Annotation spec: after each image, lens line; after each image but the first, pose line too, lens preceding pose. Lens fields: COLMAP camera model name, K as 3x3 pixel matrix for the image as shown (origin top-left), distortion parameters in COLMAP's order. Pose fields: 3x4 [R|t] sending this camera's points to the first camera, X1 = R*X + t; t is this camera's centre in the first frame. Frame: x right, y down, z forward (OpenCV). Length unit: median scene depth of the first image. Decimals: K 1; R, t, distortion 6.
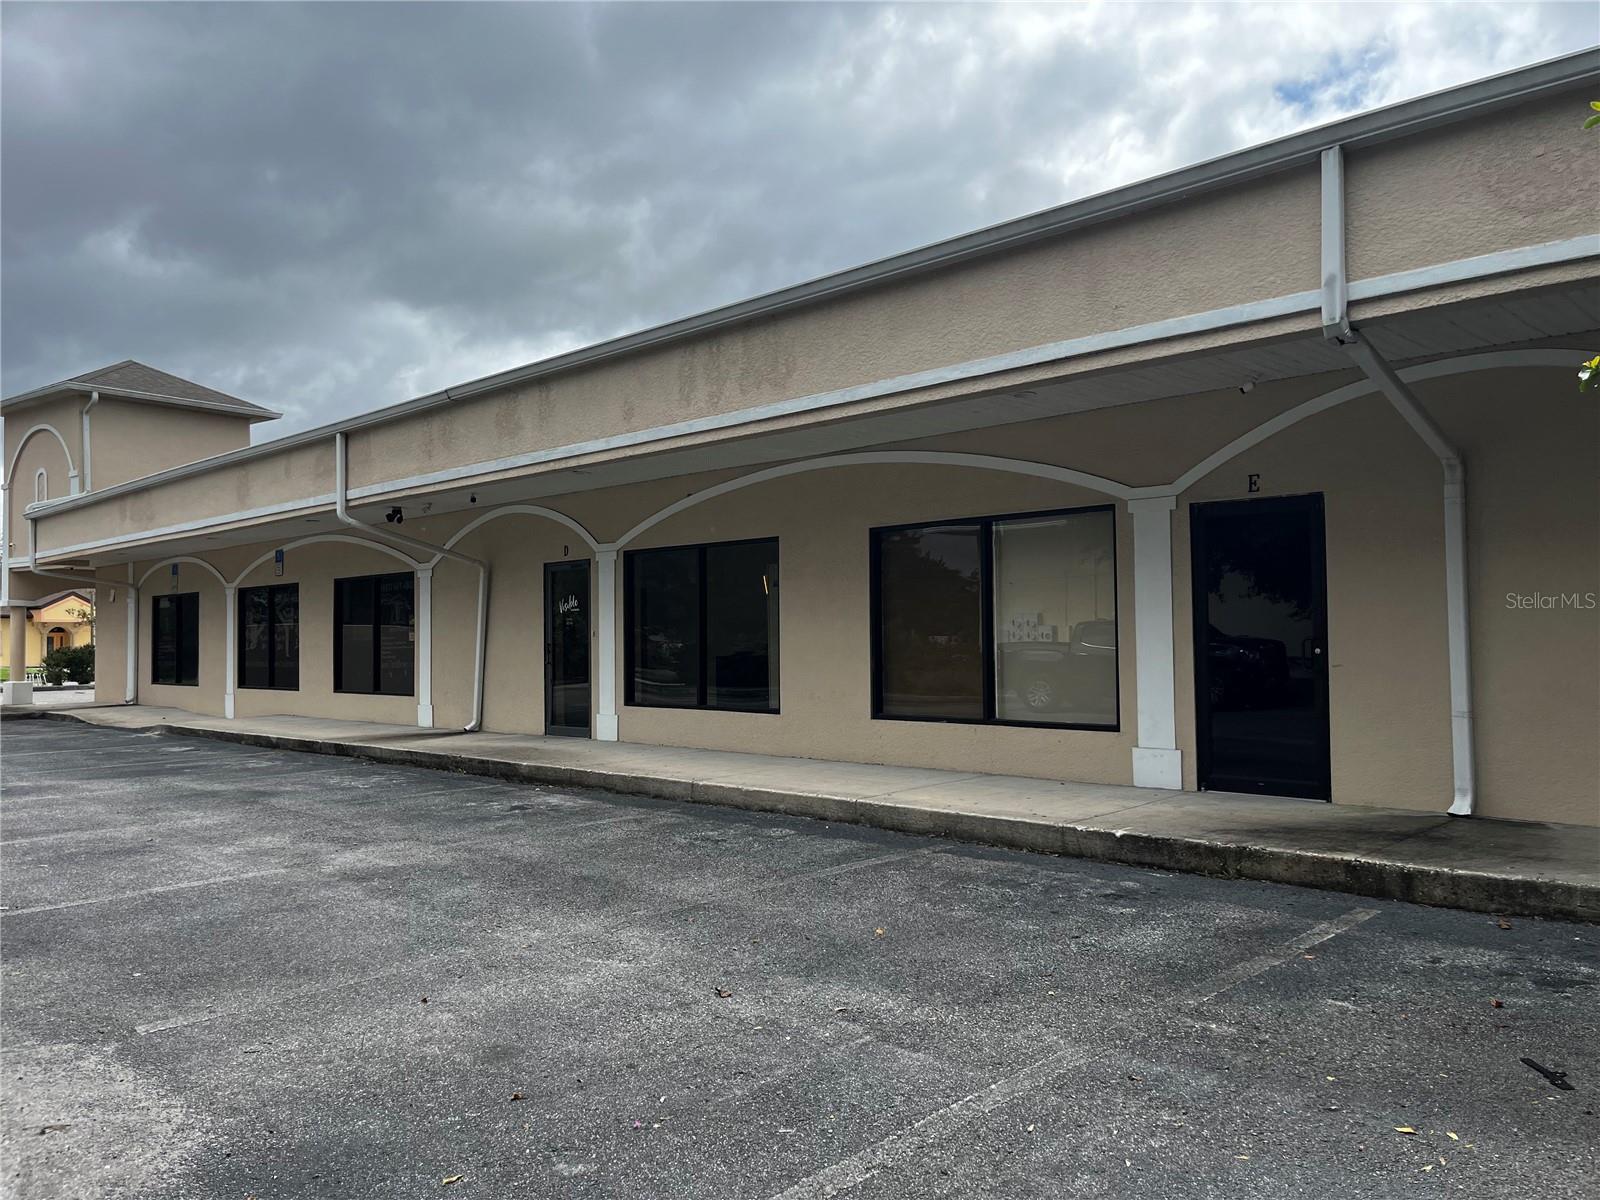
lens RADIAL K [[1205.8, 0, 790.7], [0, 1205.8, 603.1], [0, 0, 1]] dist [0.074205, -0.107890]
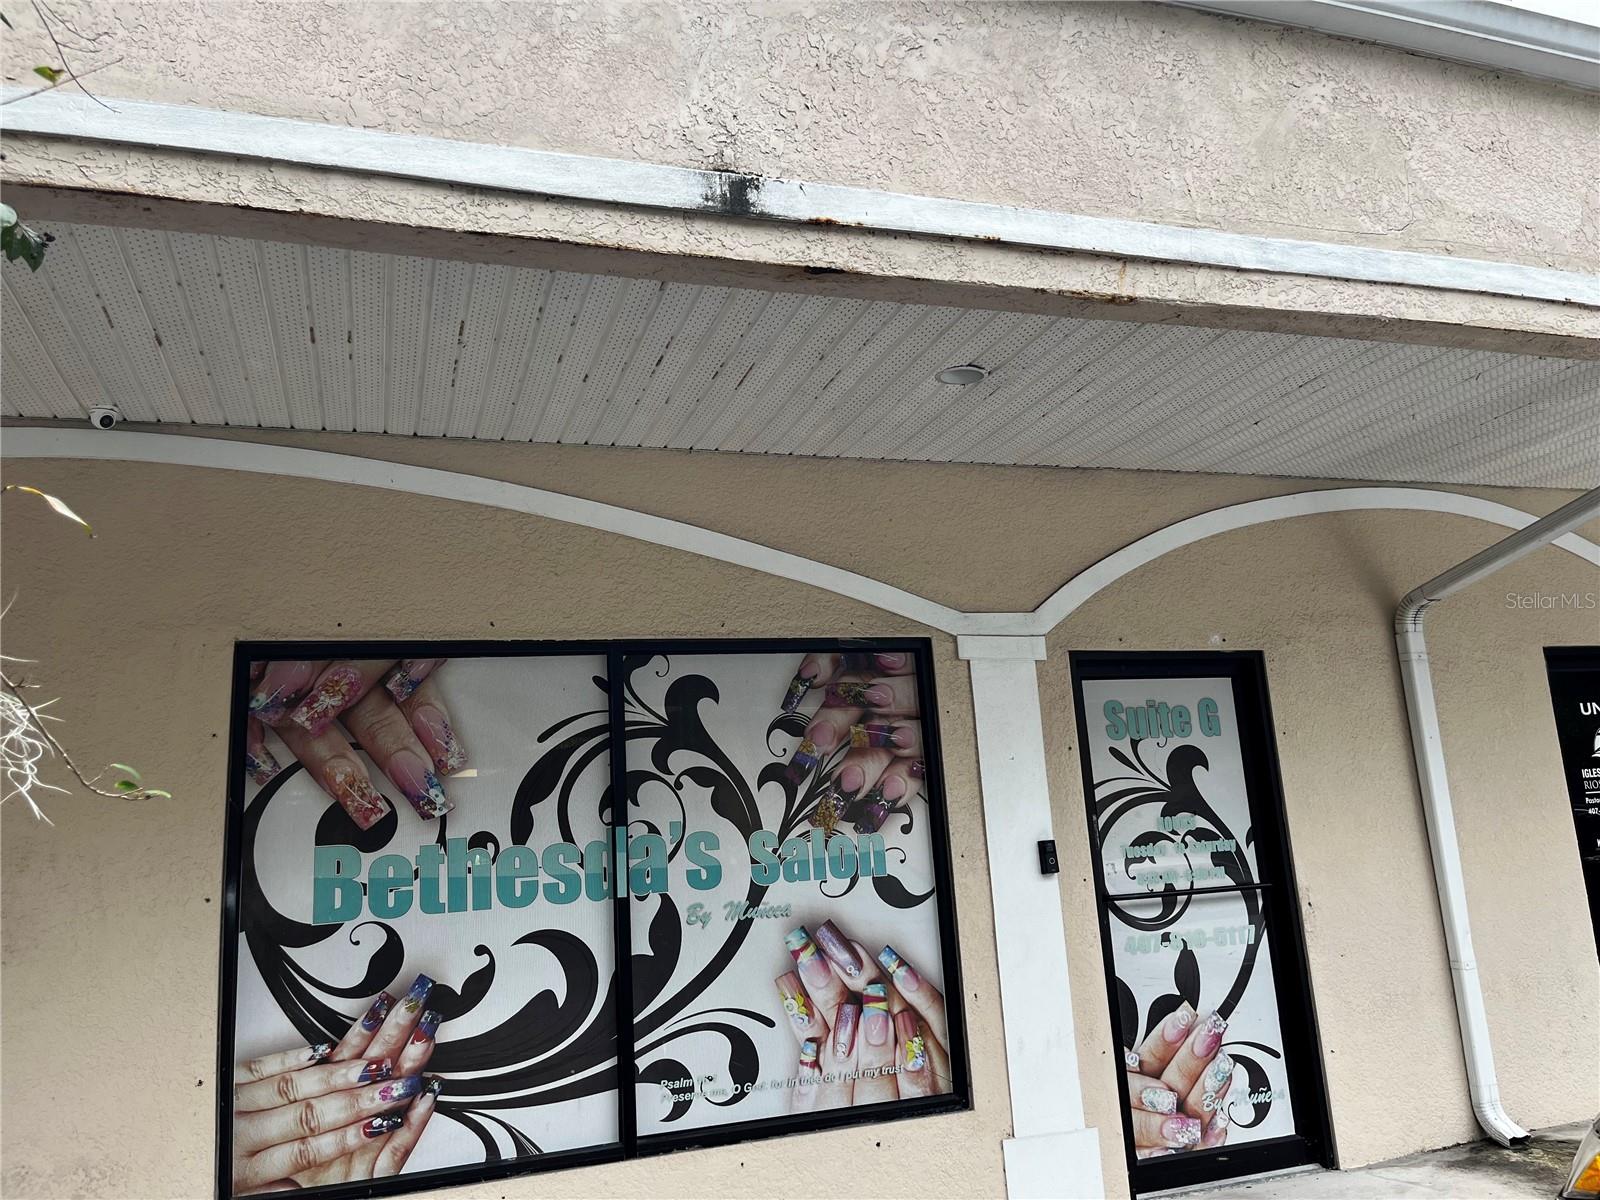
lens RADIAL K [[1205.8, 0, 790.7], [0, 1205.8, 603.1], [0, 0, 1]] dist [0.074205, -0.107890]
pose [[0.447770, 0.170355, 0.877771, -0.210434], [0.036832, 0.977335, -0.208468, 0.008714], [-0.893390, 0.125676, 0.431347, 0.800703]]
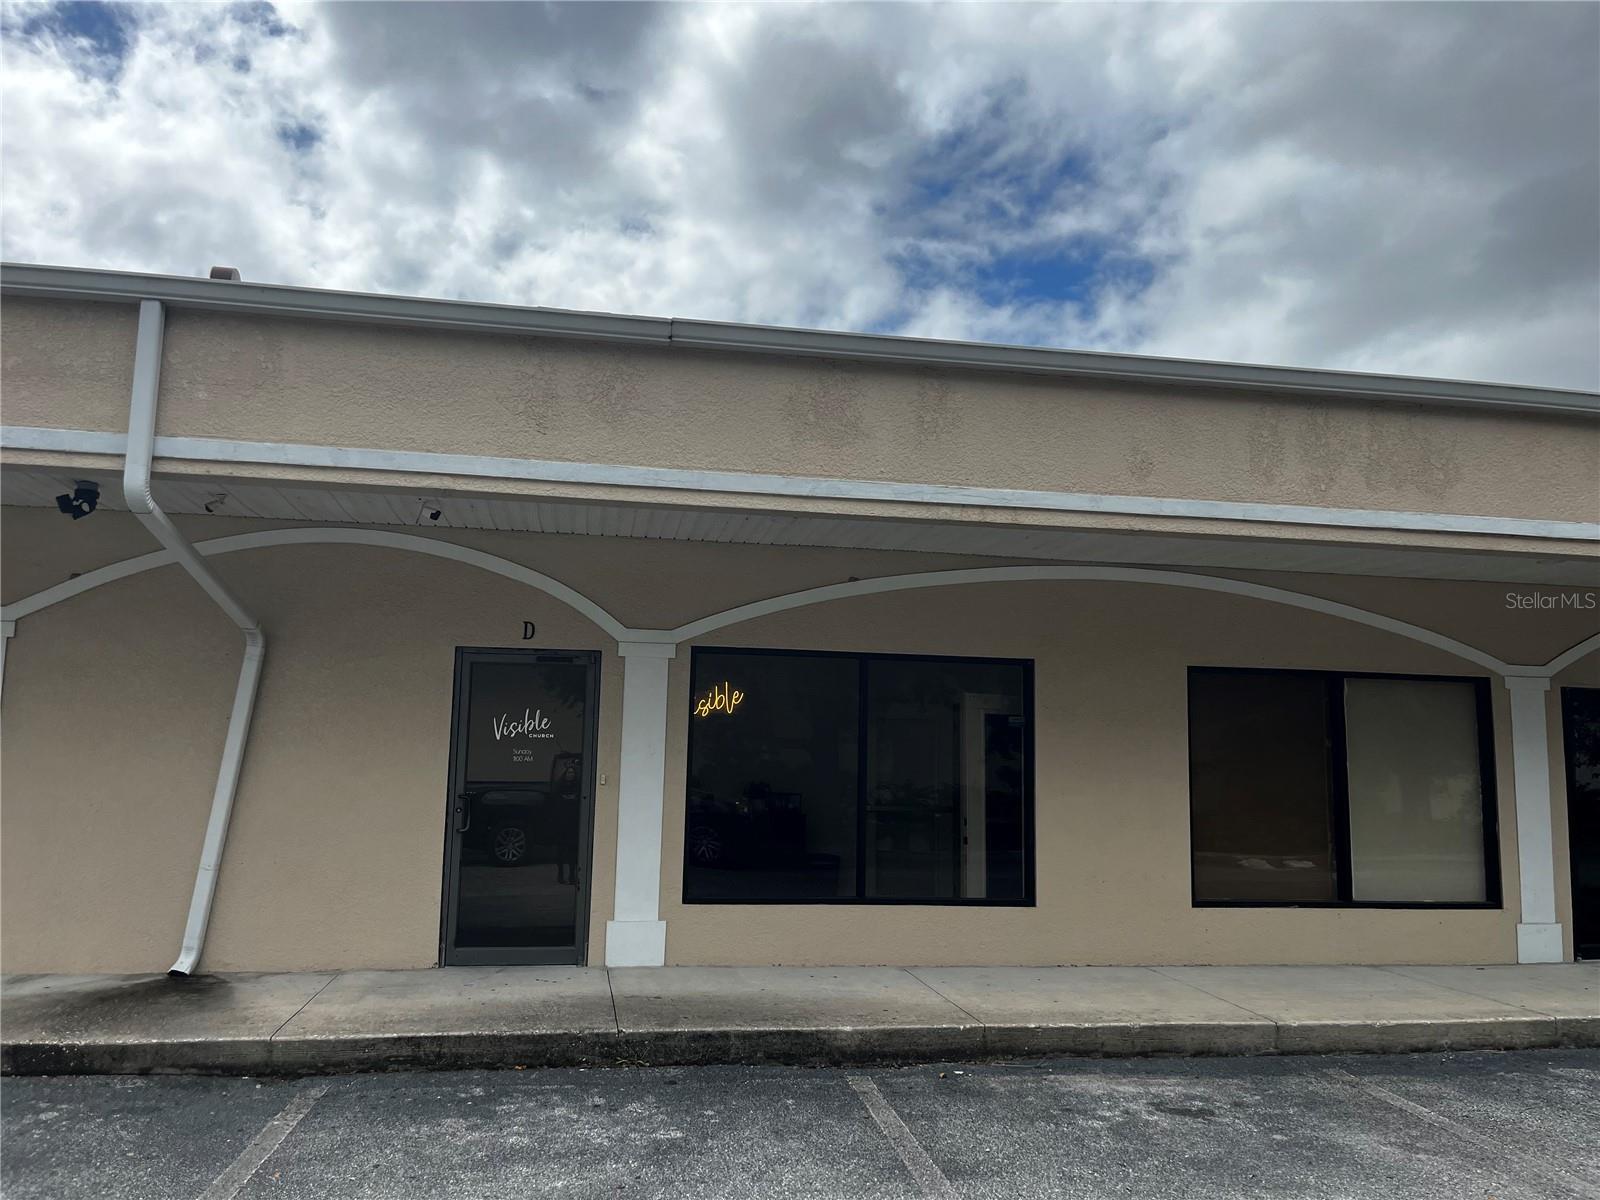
lens RADIAL K [[1205.8, 0, 790.7], [0, 1205.8, 603.1], [0, 0, 1]] dist [0.074205, -0.107890]
pose [[0.583432, 0.132266, 0.801319, -0.861364], [-0.051971, 0.990708, -0.125687, 0.014081], [-0.810497, 0.031685, 0.584885, 0.846484]]
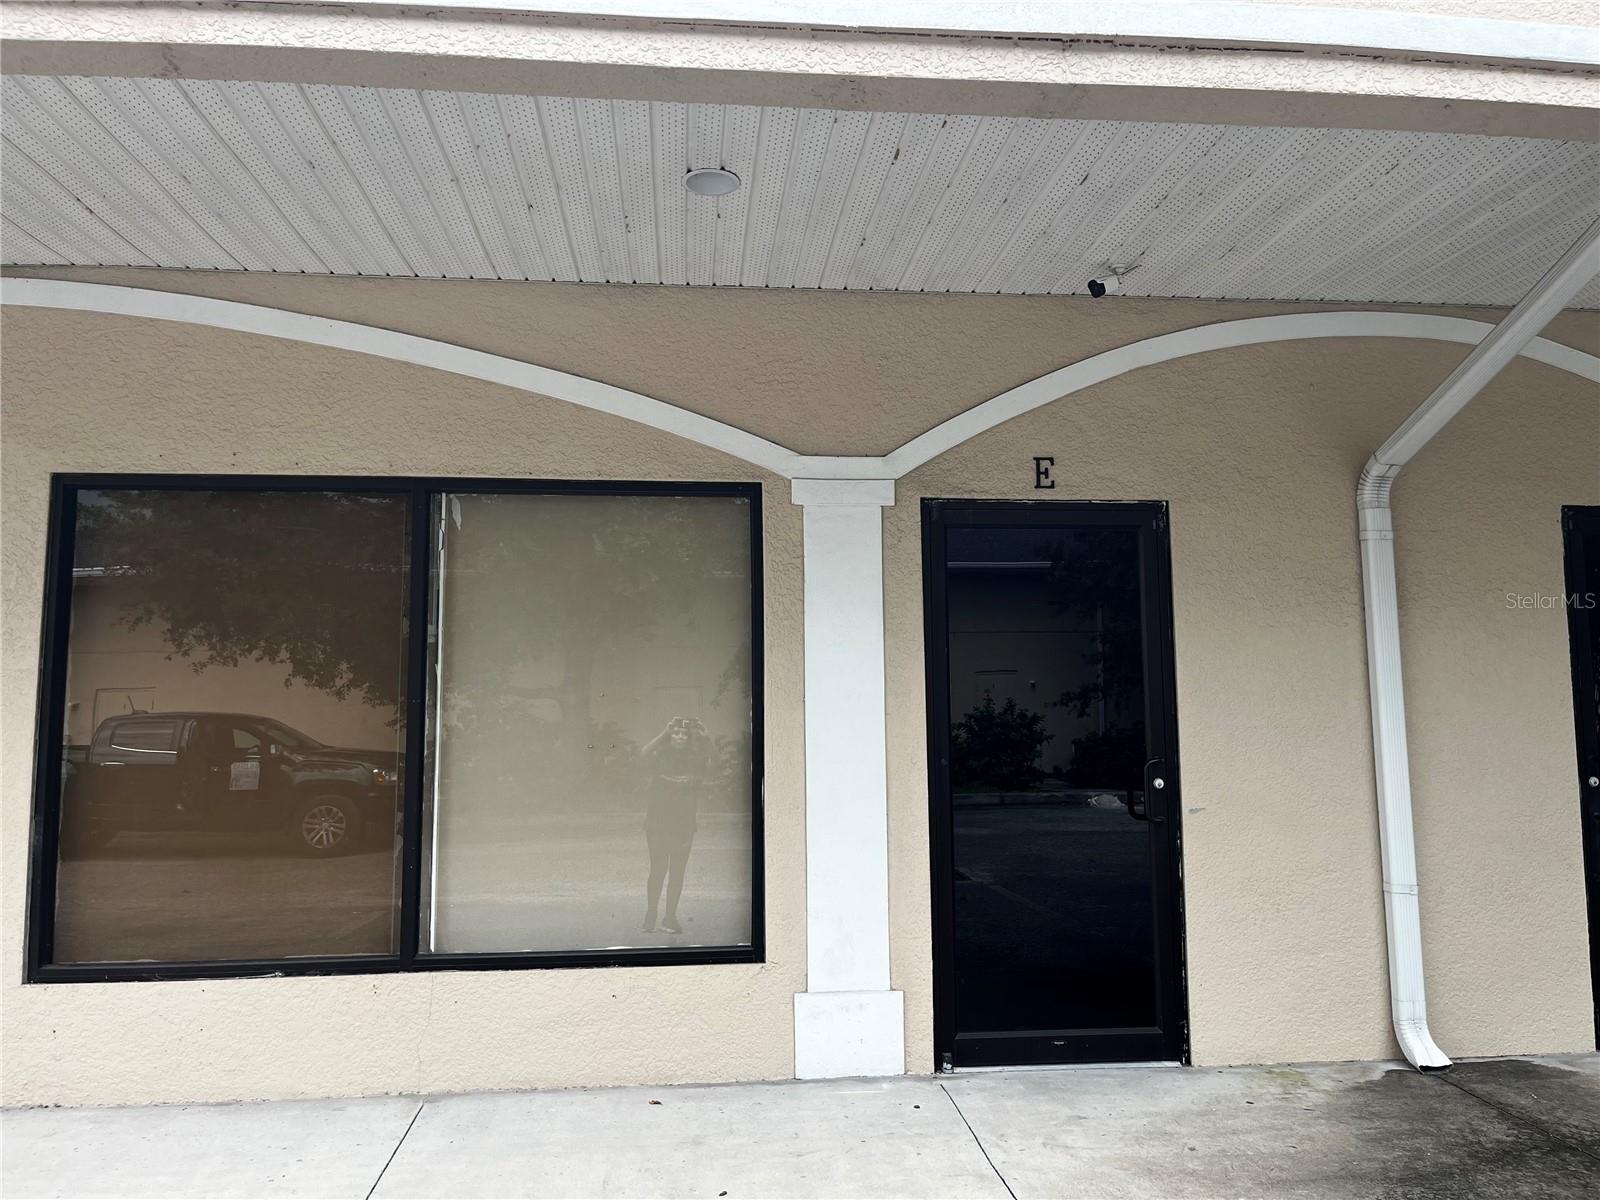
lens RADIAL K [[1205.8, 0, 790.7], [0, 1205.8, 603.1], [0, 0, 1]] dist [0.074205, -0.107890]
pose [[0.641931, 0.082701, 0.762290, -0.088372], [-0.022370, 0.995763, -0.089193, 0.008989], [-0.766436, 0.040204, 0.641061, 0.658529]]
